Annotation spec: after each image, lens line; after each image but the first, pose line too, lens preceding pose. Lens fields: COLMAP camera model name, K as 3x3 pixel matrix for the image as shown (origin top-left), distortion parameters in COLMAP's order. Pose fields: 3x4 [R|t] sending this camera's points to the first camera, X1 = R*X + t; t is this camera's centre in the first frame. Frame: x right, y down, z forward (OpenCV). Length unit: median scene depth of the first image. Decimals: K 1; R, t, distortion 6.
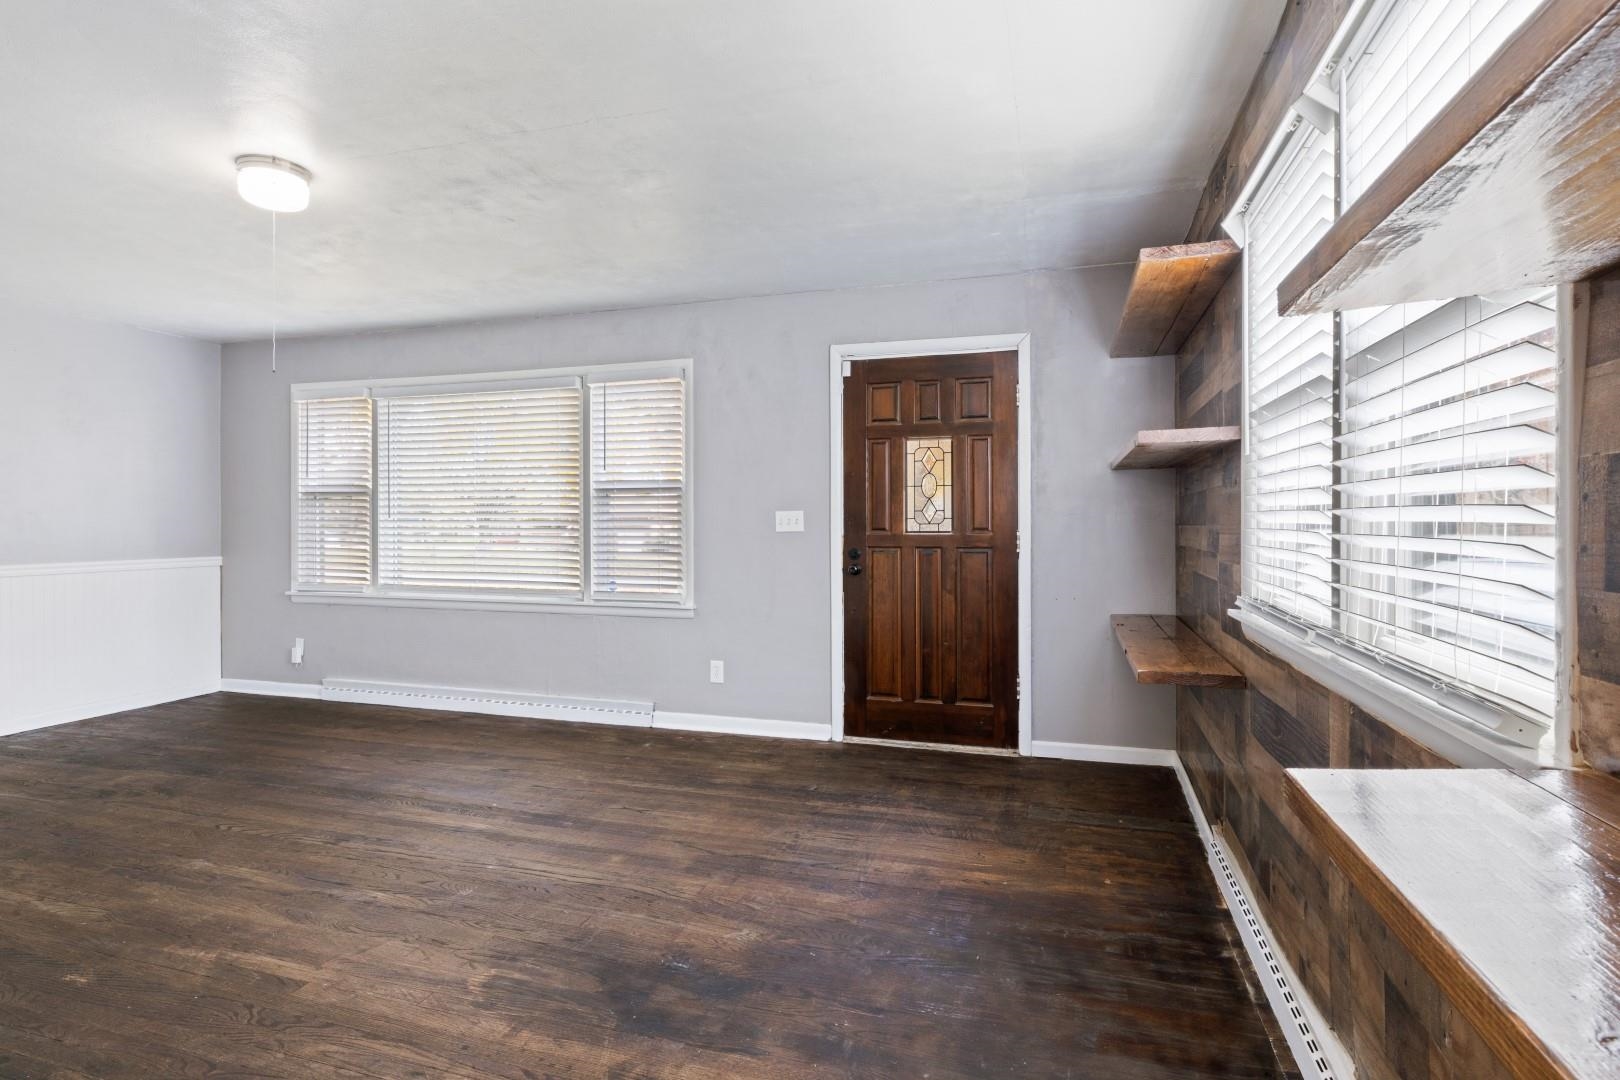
lens RADIAL K [[808.6, 0, 810.3], [0, 808.6, 521.4], [0, 0, 1]] dist [-0.001877, -0.000459]
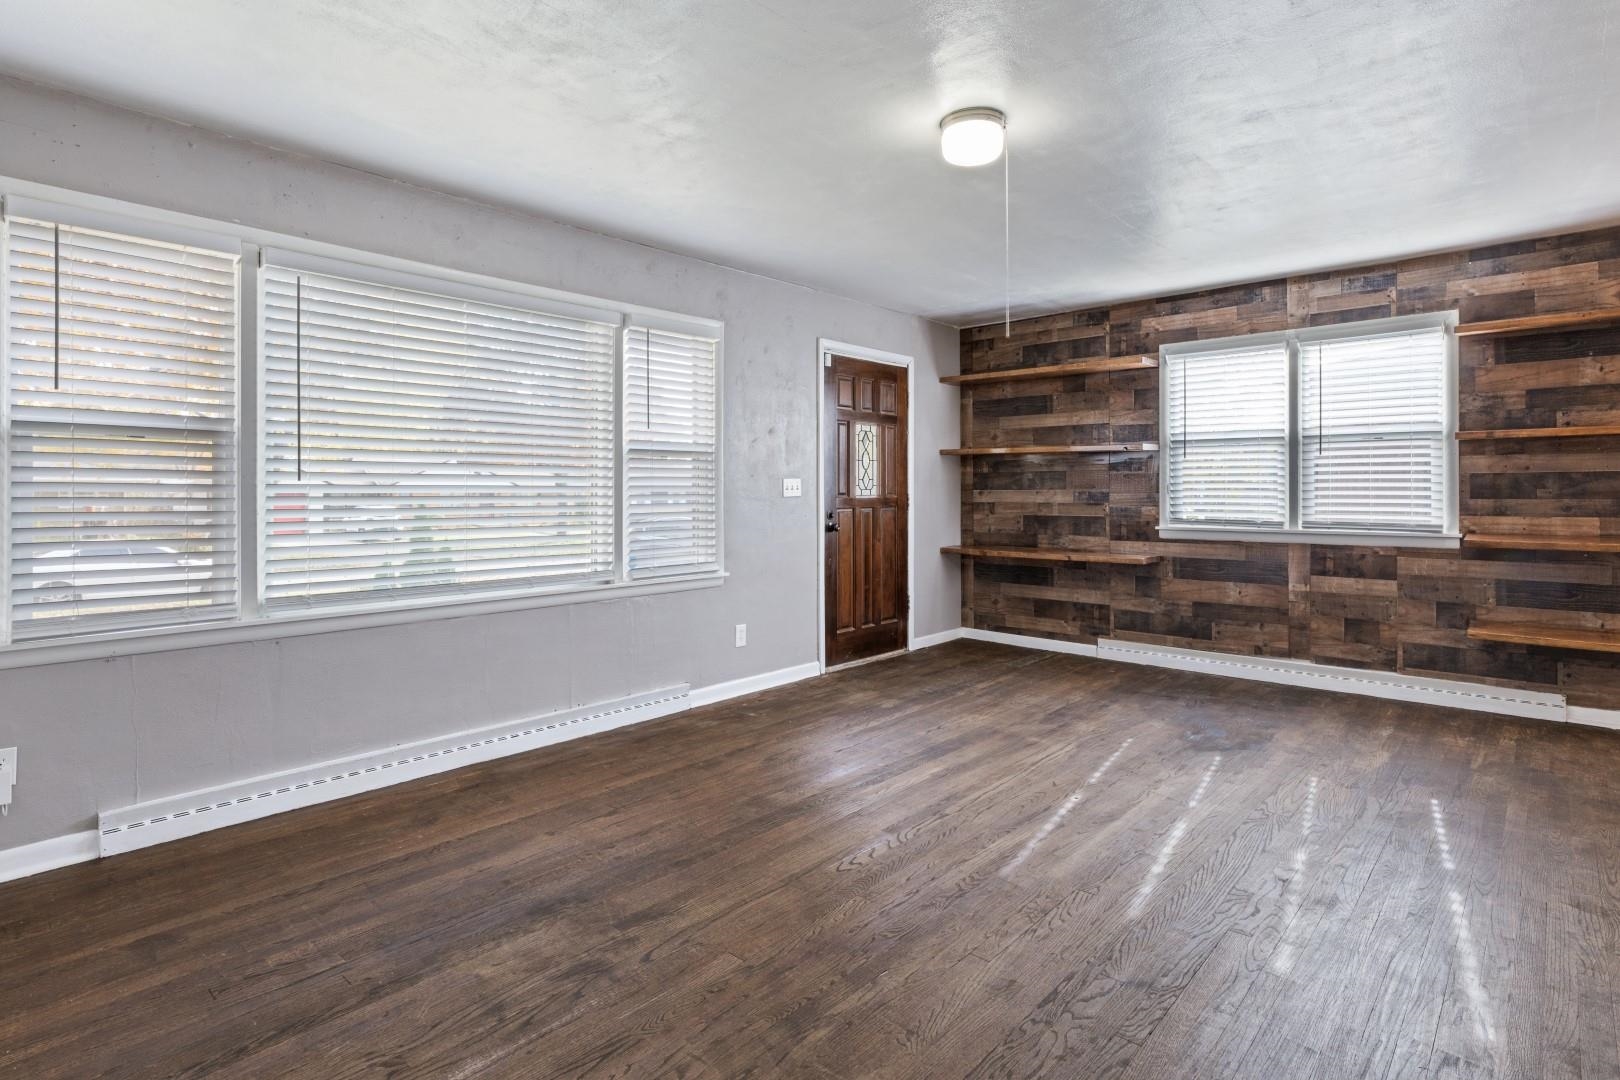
lens RADIAL K [[845.1, 0, 826.8], [0, 845.1, 486.1], [0, 0, 1]] dist [-0.003727, -0.000309]
pose [[0.402855, 0.003407, 0.915258, -1.105023], [0.002303, 0.999986, -0.004736, 0.003762], [-0.915261, 0.004016, 0.402841, 0.501670]]
